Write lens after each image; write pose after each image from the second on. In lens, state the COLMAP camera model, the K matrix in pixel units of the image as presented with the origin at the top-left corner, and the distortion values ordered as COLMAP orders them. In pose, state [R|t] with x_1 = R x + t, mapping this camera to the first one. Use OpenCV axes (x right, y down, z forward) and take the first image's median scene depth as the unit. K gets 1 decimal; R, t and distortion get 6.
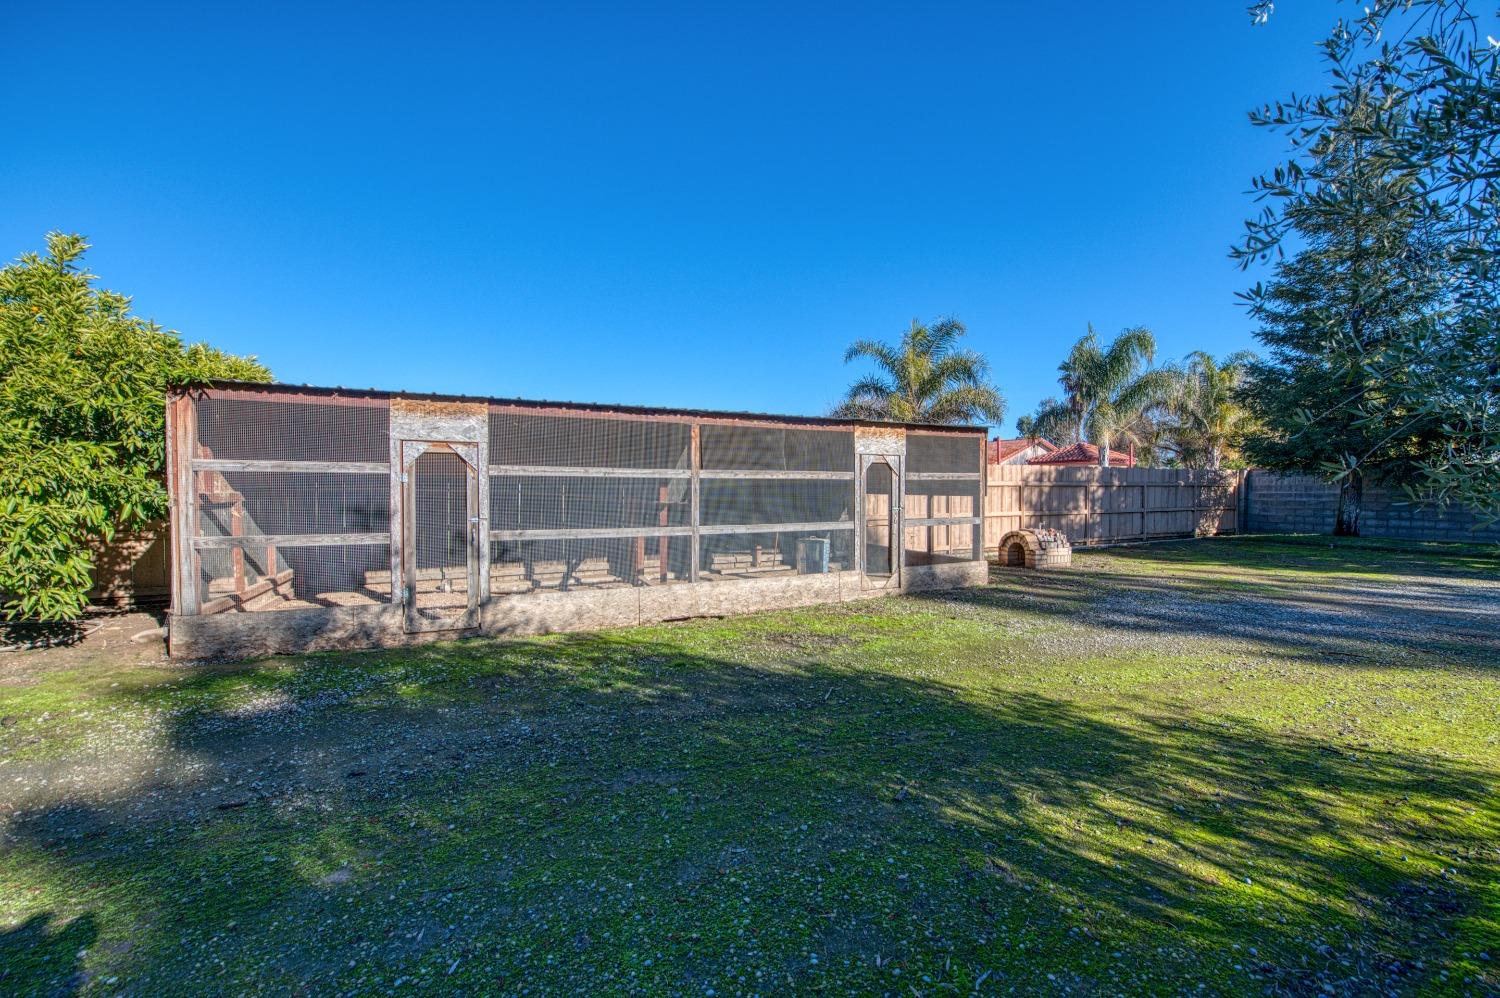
lens RADIAL K [[598.7, 0, 749.9], [0, 598.7, 497.3], [0, 0, 1]] dist [-0.013780, -0.001005]
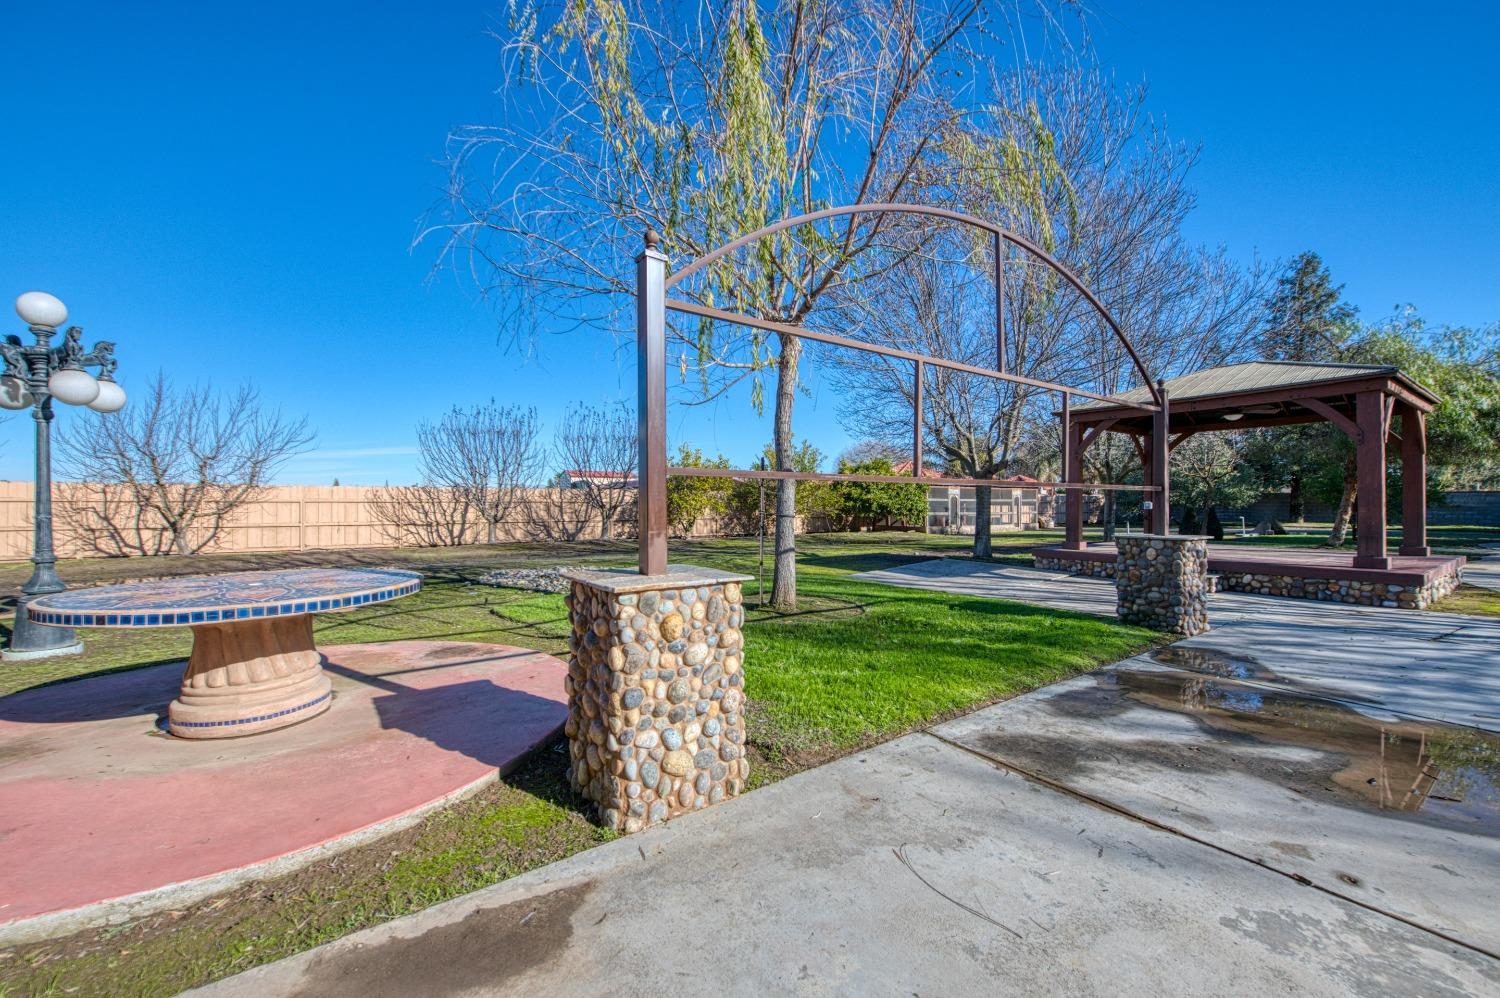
lens RADIAL K [[598.7, 0, 747.9], [0, 598.7, 501.0], [0, 0, 1]] dist [-0.013780, -0.001005]
pose [[0.989523, 0.002286, 0.144360, -1.971573], [0.000209, 0.999851, -0.017267, 0.030236], [-0.144378, 0.017116, 0.989375, -2.441475]]
